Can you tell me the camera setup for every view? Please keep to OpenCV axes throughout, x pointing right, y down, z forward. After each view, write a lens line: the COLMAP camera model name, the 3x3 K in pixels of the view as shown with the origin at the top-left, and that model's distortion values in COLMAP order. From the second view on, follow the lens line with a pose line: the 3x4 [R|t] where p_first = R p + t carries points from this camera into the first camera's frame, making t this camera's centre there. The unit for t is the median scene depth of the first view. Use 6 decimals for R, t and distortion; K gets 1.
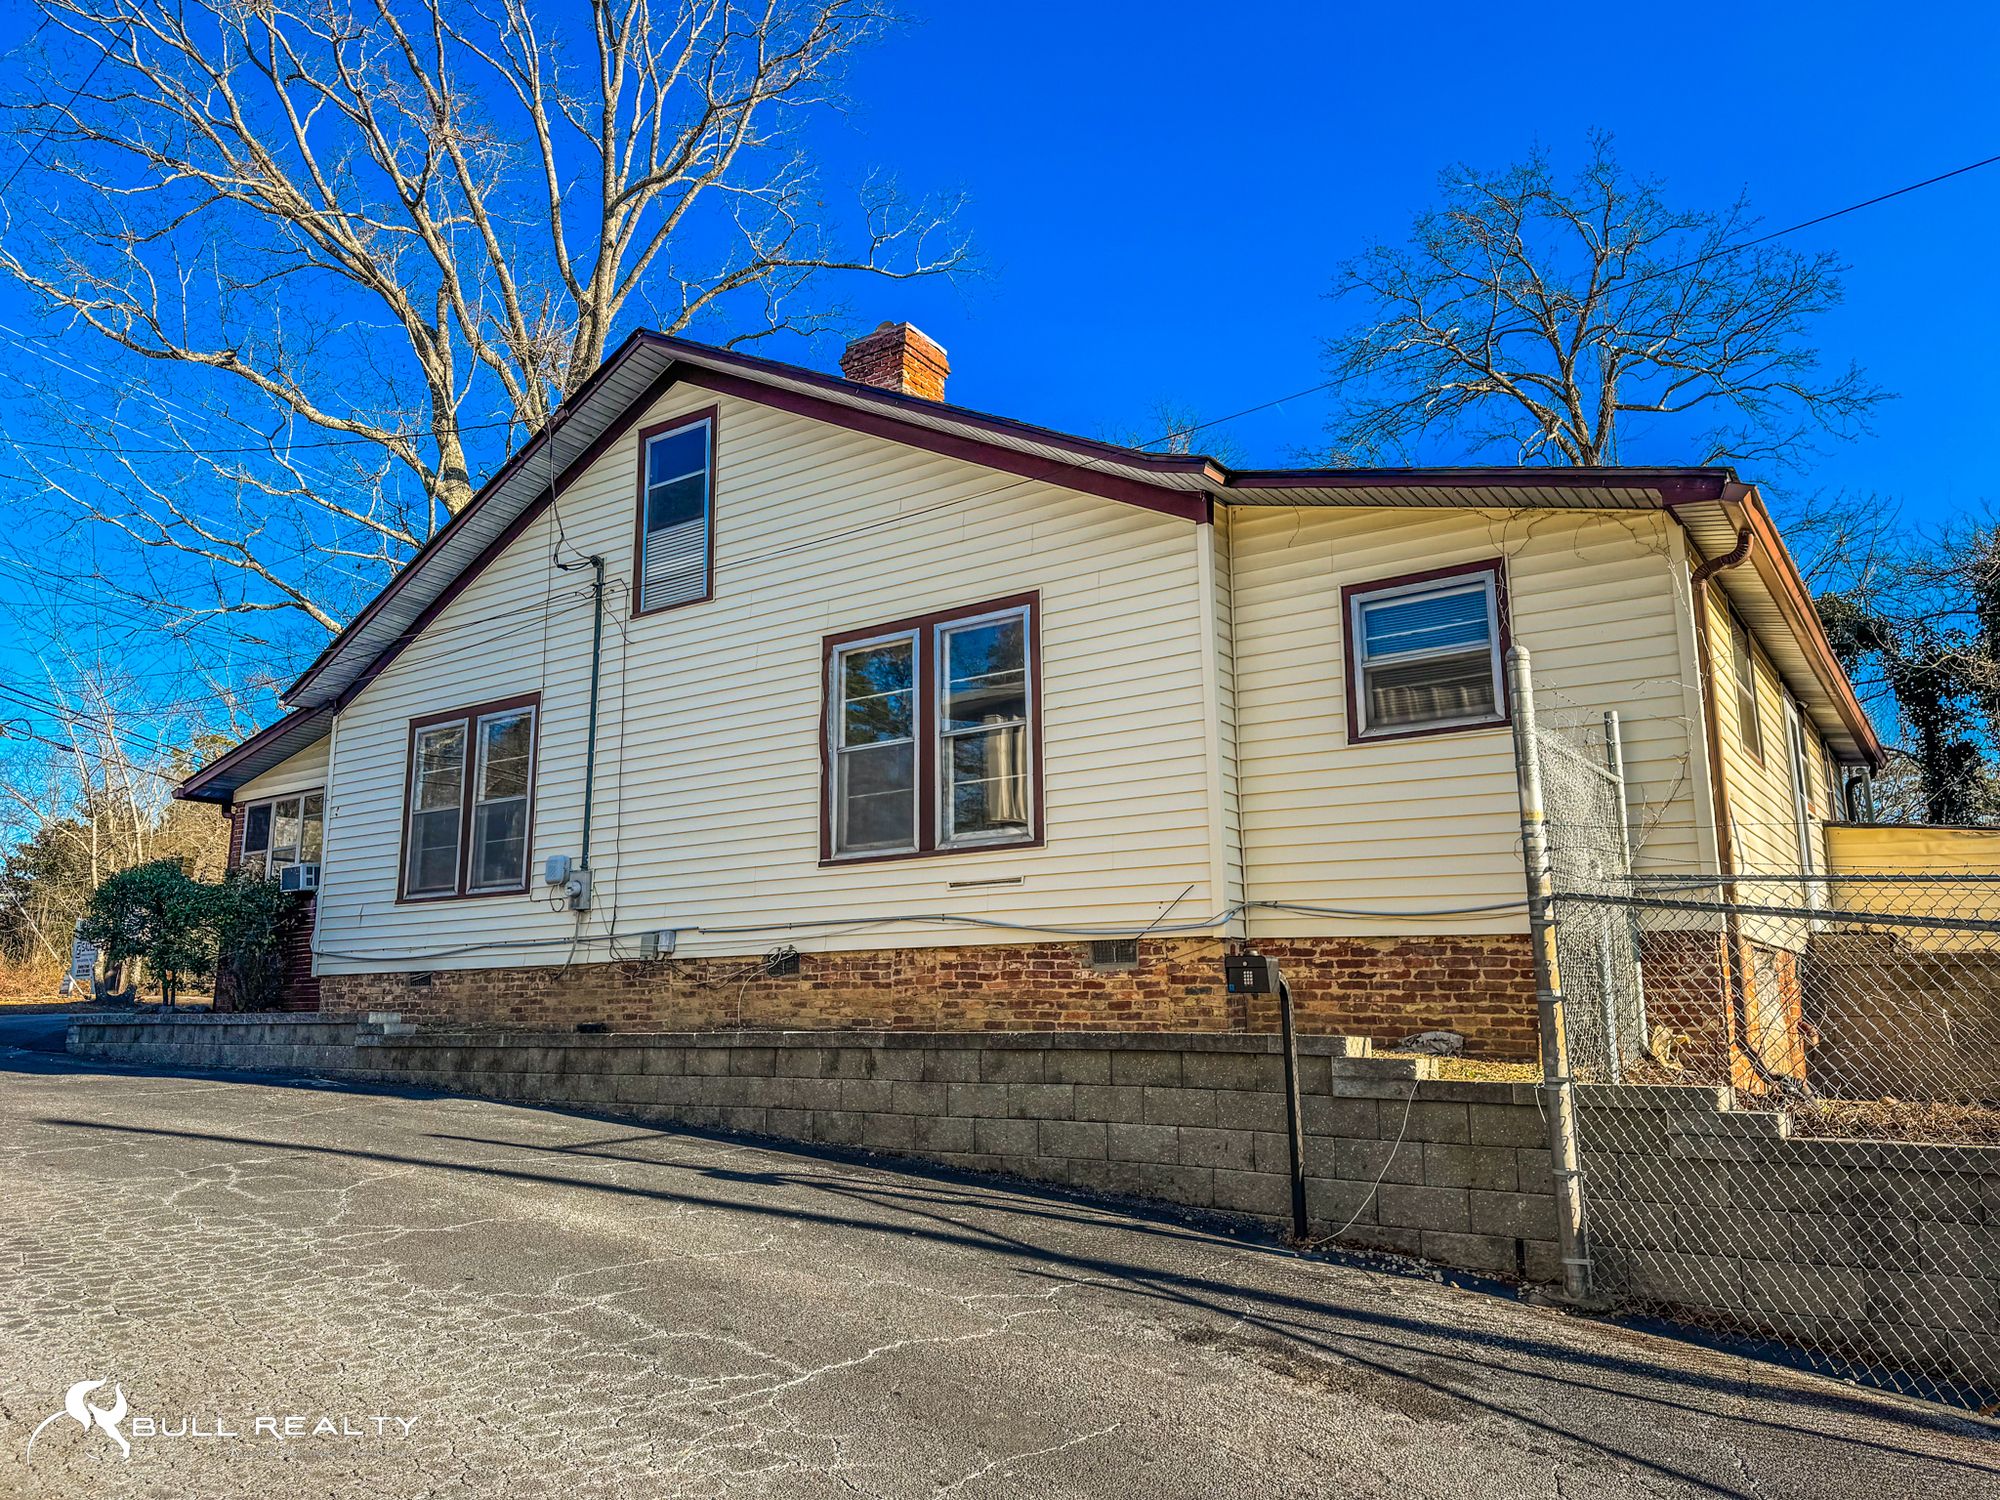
lens RADIAL K [[1426.4, 0, 1000.0], [0, 1426.4, 750.0], [0, 0, 1]] dist [-0.003859, -0.007385]
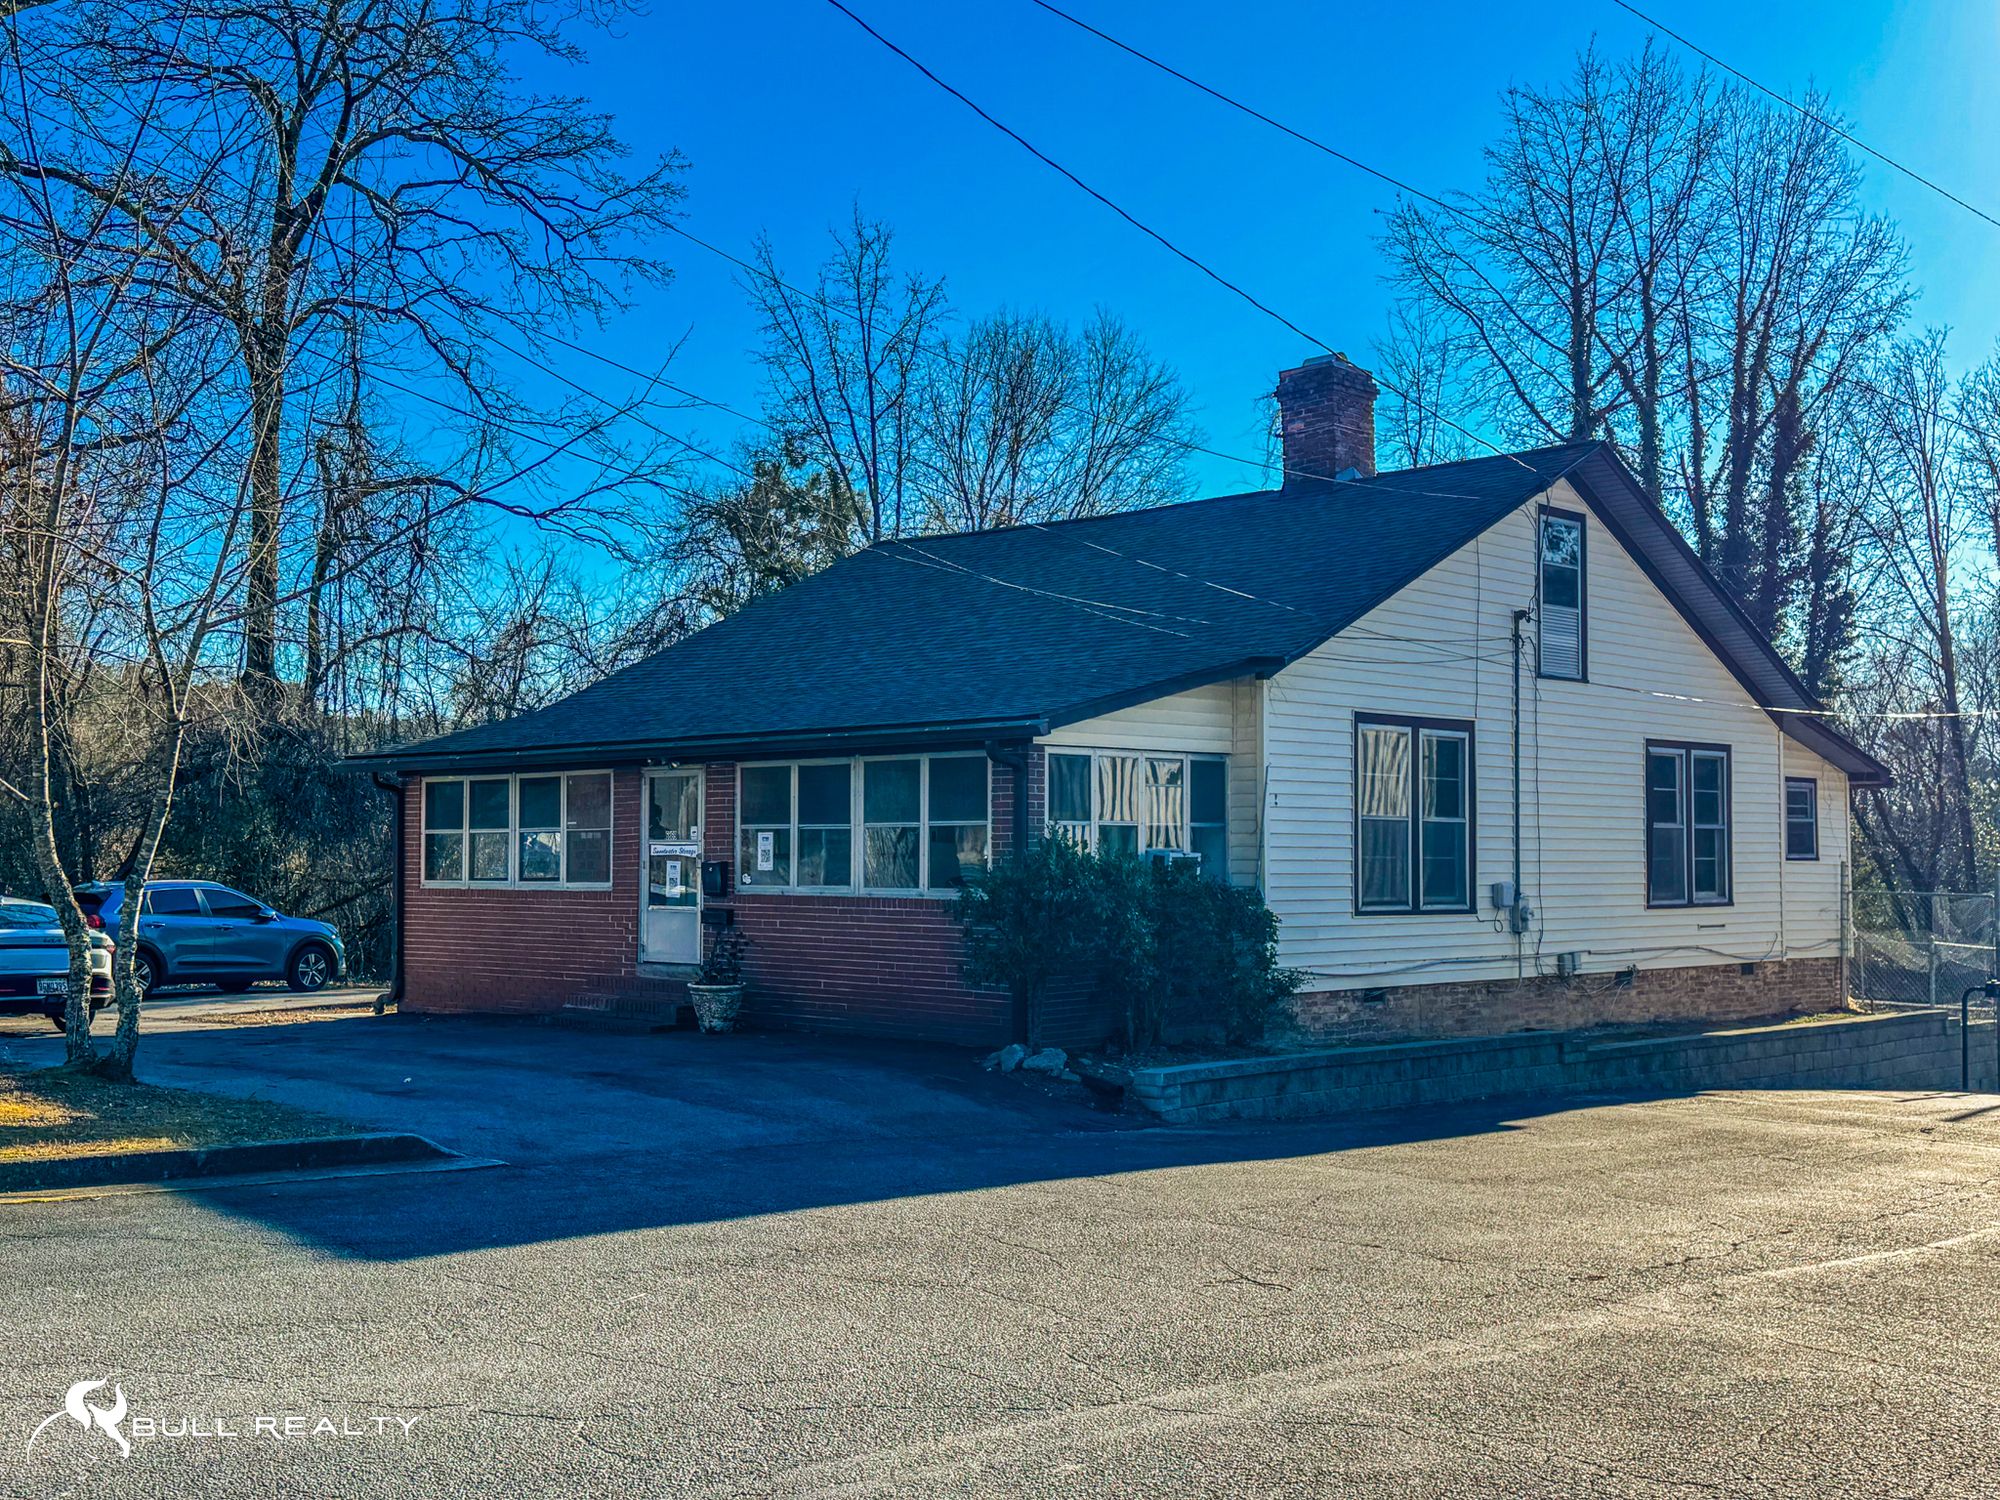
lens RADIAL K [[2249.3, 0, 1000.0], [0, 2249.3, 750.0], [0, 0, 1]] dist [0.008876, 0.008181]
pose [[0.169256, 0.058534, 0.983832, -2.084563], [-0.190621, 0.981330, -0.025591, 0.092047], [-0.966962, -0.183207, 0.177254, 1.078212]]
